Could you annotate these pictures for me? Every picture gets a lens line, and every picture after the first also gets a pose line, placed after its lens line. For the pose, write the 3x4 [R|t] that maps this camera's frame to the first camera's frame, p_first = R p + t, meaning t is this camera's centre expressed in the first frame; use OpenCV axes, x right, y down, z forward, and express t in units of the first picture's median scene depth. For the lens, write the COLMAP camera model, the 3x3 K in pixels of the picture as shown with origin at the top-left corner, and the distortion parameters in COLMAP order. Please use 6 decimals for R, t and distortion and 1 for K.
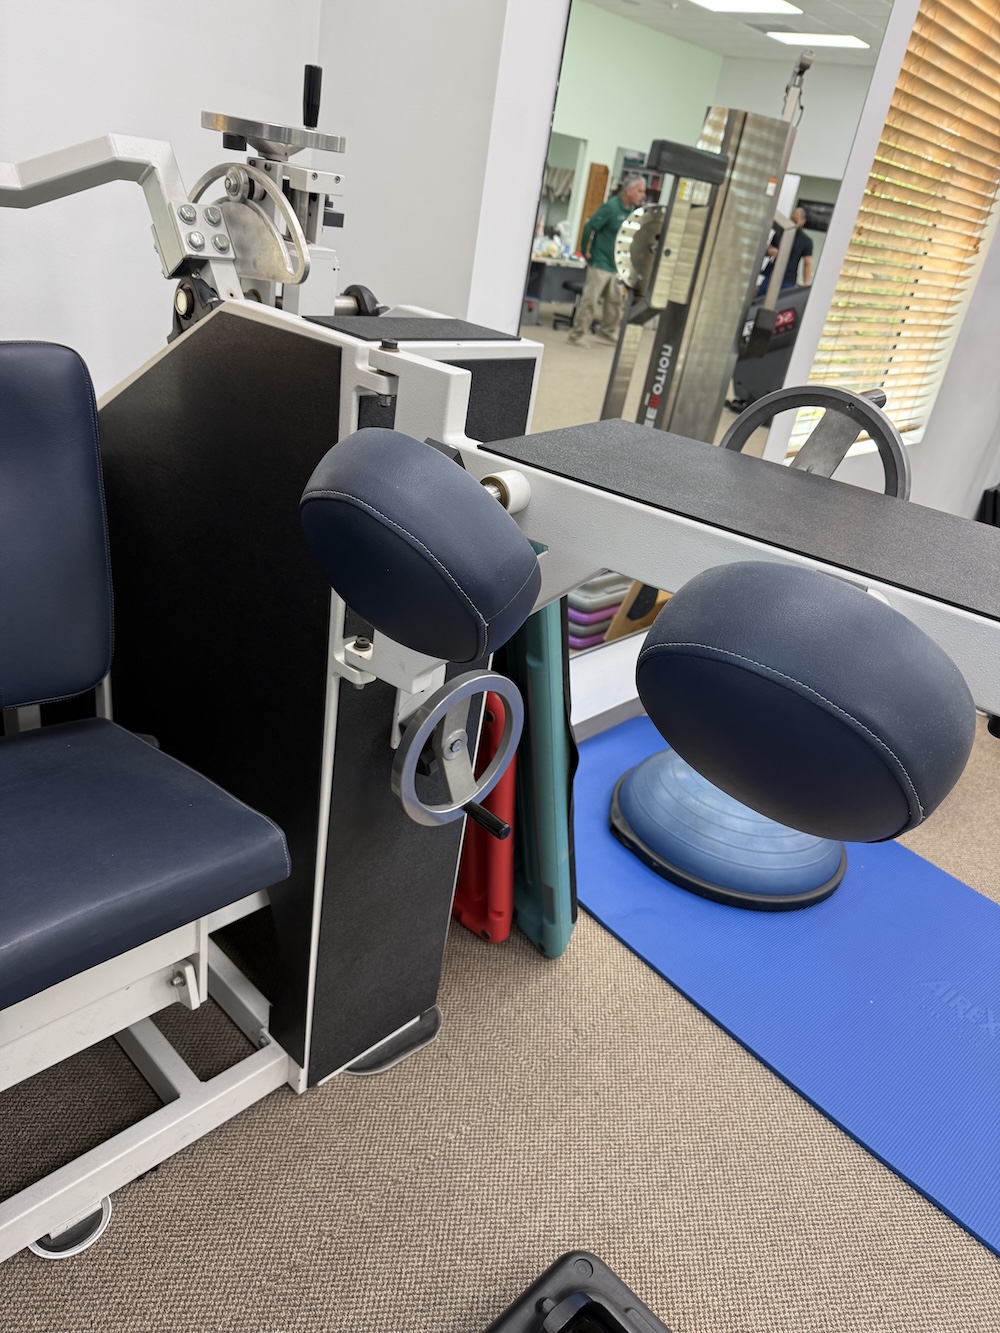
lens RADIAL K [[957.5, 0, 501.2], [0, 957.5, 662.9], [0, 0, 1]] dist [0.000088, -0.011392]
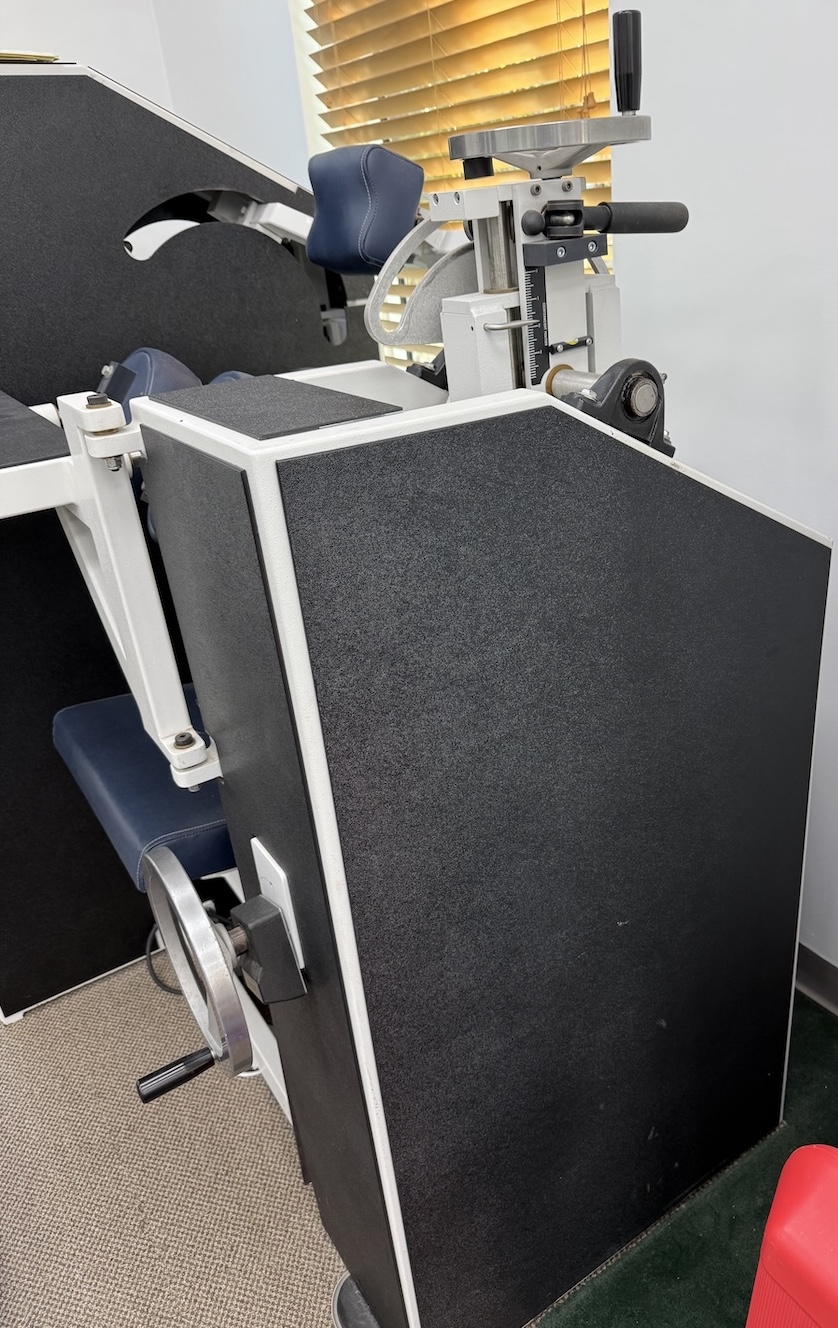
lens RADIAL K [[950.1, 0, 495.1], [0, 950.1, 666.1], [0, 0, 1]] dist [0.000157, -0.000881]
pose [[-0.205961, 0.300493, -0.931281, 0.489939], [-0.408795, 0.838243, 0.360881, -0.425387], [0.889082, 0.455030, -0.049806, 1.073442]]
